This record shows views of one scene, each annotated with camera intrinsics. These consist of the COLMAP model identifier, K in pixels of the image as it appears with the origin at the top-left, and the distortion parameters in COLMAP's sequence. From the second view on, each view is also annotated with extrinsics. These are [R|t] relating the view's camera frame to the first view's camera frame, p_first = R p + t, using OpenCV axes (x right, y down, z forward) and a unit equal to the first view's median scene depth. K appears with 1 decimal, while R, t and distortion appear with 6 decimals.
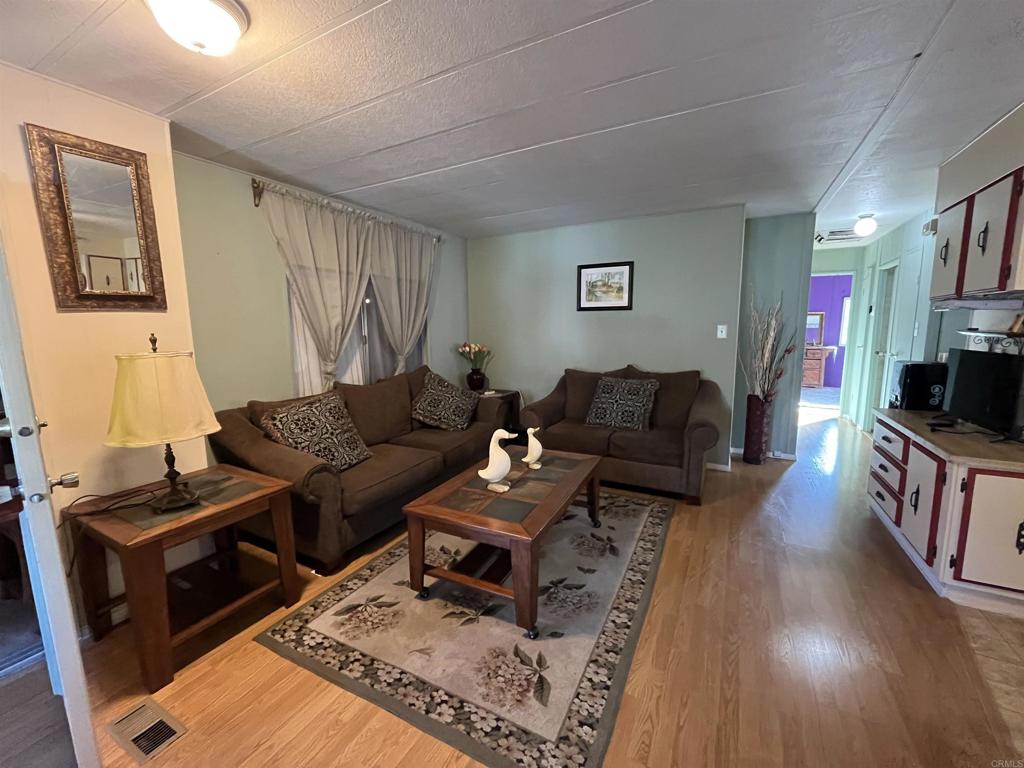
lens RADIAL K [[414.4, 0, 509.7], [0, 414.4, 381.8], [0, 0, 1]] dist [-0.002808, -0.000132]
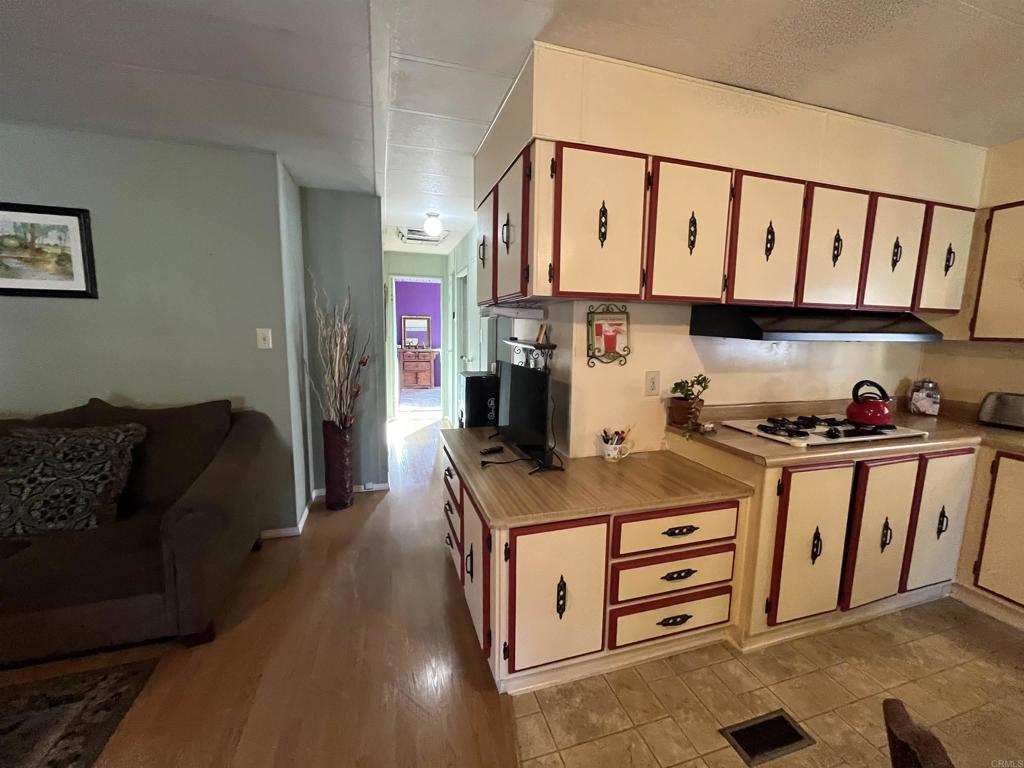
lens RADIAL K [[414.4, 0, 515.7], [0, 414.4, 380.5], [0, 0, 1]] dist [-0.002808, -0.000132]
pose [[0.693514, -0.071998, 0.716837, 0.303232], [0.074221, 0.996840, 0.028315, -0.040850], [-0.716610, 0.033567, 0.696666, 0.231988]]
